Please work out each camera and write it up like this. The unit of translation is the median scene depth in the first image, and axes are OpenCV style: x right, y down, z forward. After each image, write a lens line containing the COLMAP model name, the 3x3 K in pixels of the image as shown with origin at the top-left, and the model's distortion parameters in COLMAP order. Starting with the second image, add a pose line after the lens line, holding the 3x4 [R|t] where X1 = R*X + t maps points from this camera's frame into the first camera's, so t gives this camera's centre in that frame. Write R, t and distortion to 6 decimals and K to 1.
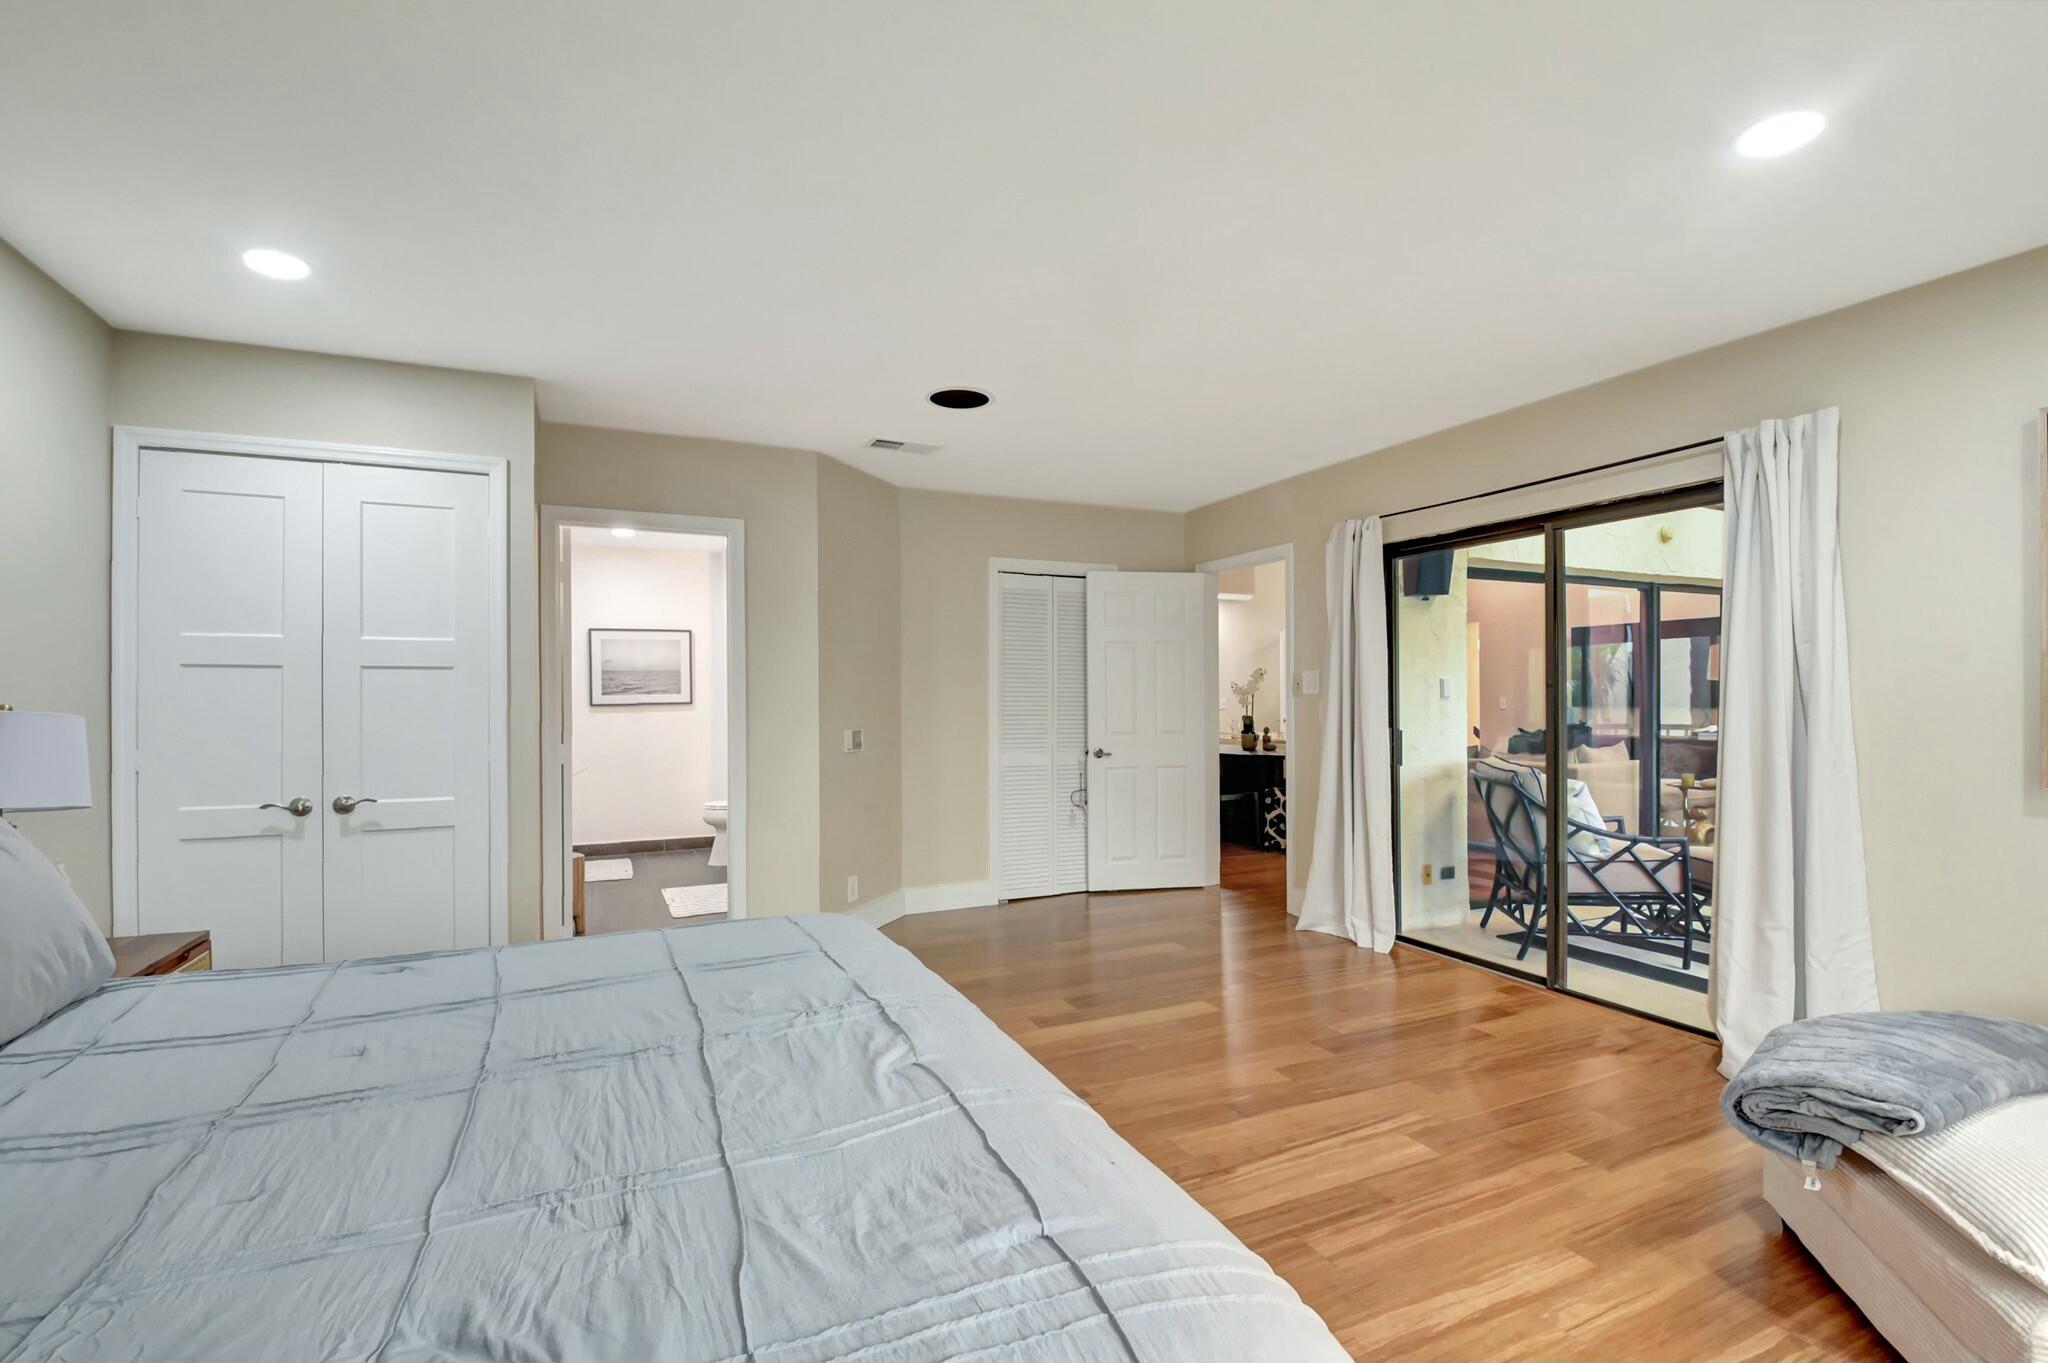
lens RADIAL K [[918.3, 0, 1010.6], [0, 918.3, 677.5], [0, 0, 1]] dist [0.002423, -0.009211]
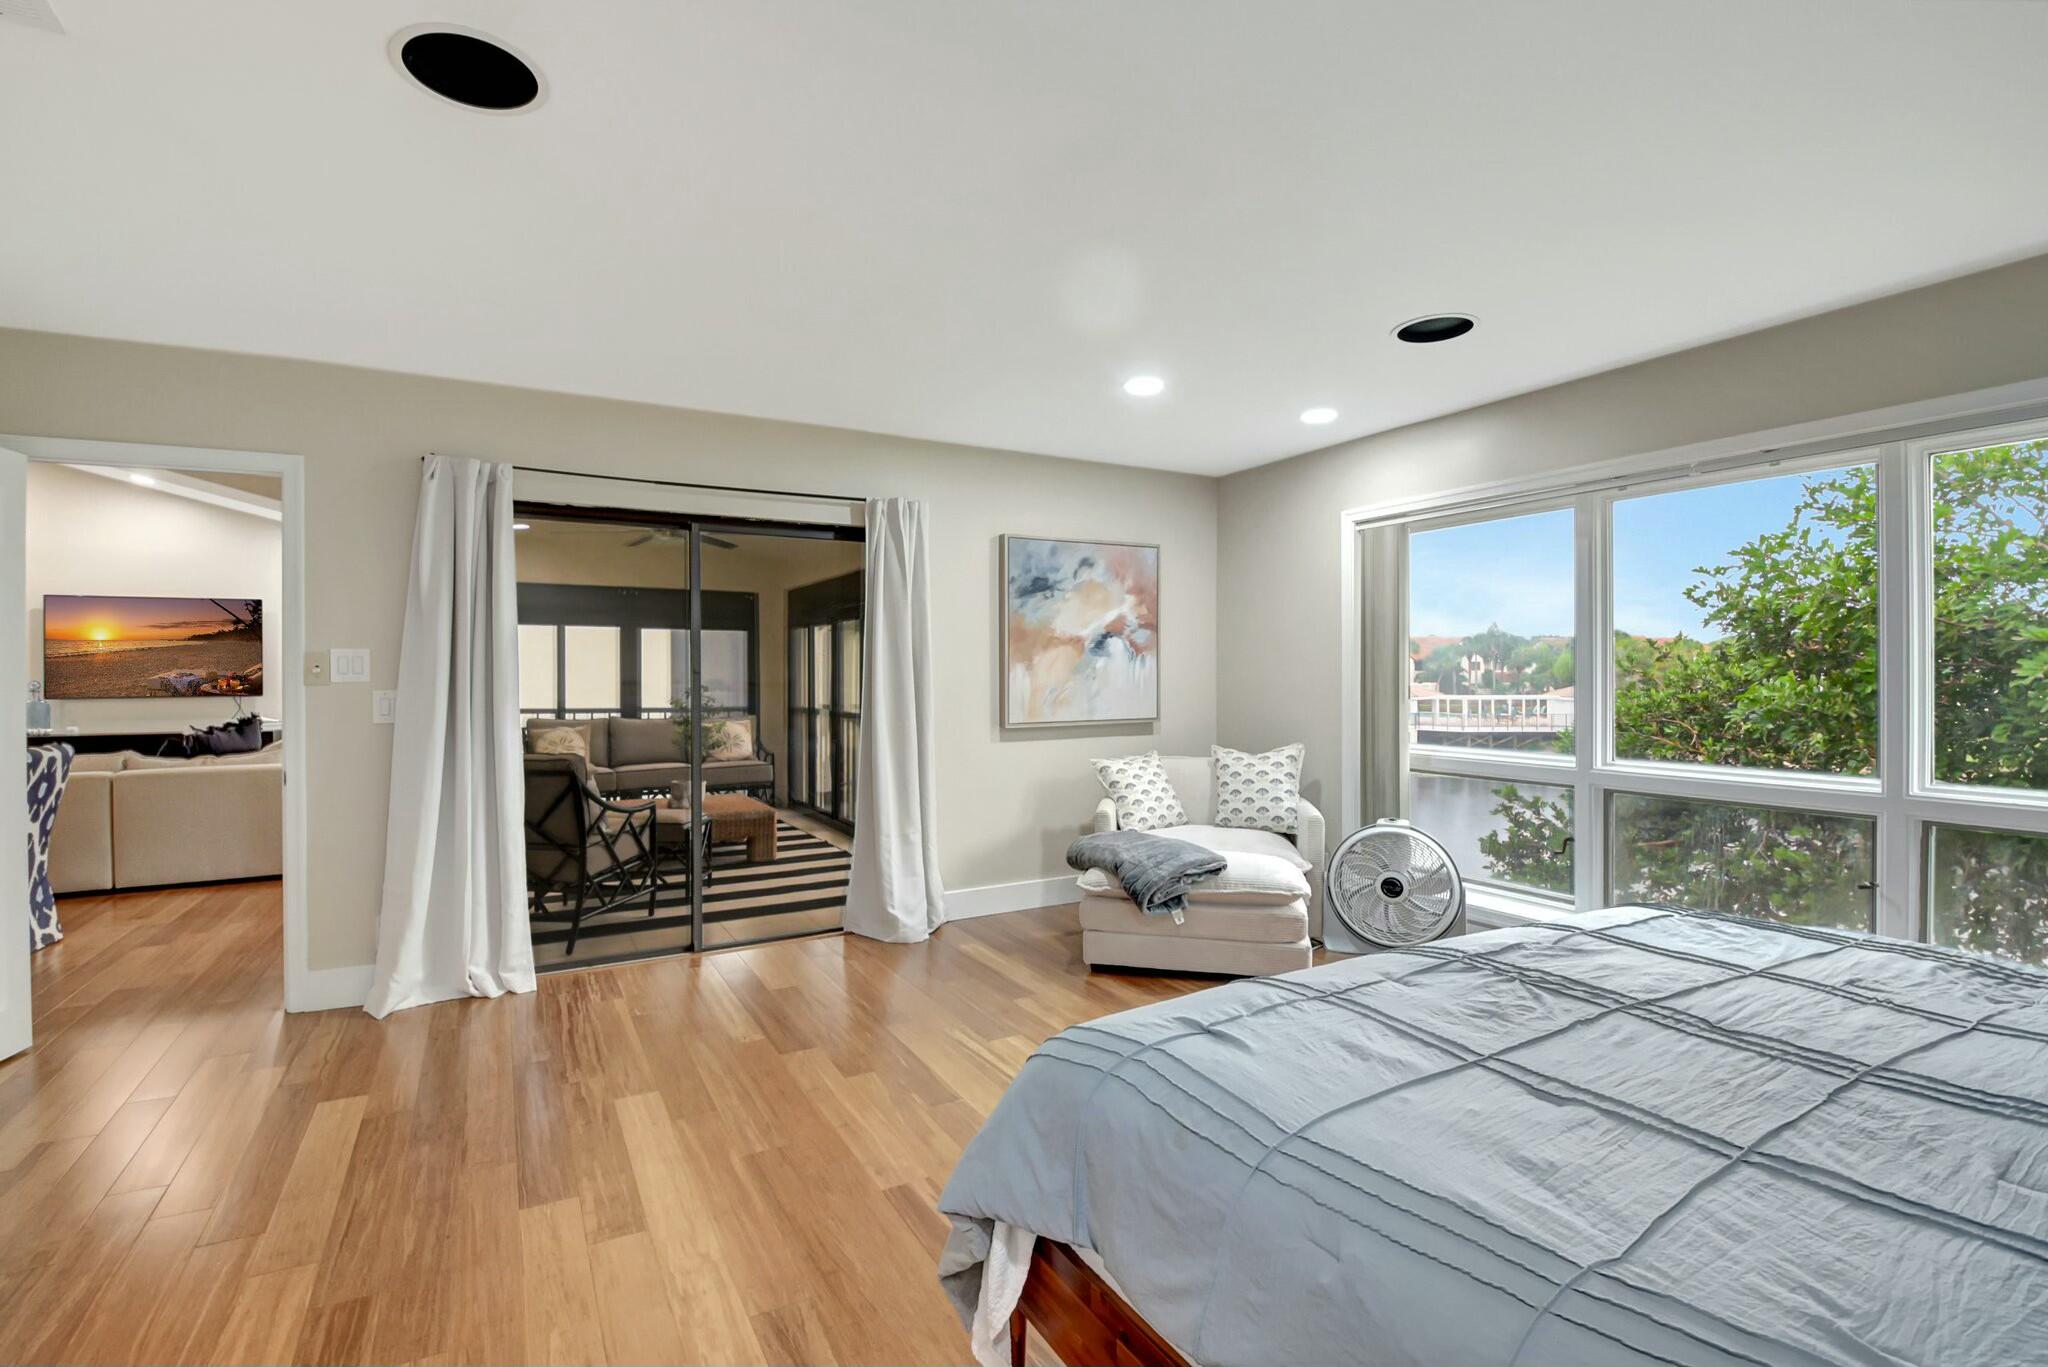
lens RADIAL K [[918.3, 0, 1010.6], [0, 918.3, 679.5], [0, 0, 1]] dist [0.002423, -0.009211]
pose [[-0.082300, -0.000587, 0.996607, -0.588297], [-0.012443, 0.999922, -0.000439, 0.014208], [-0.996530, -0.012437, -0.082301, 0.808470]]
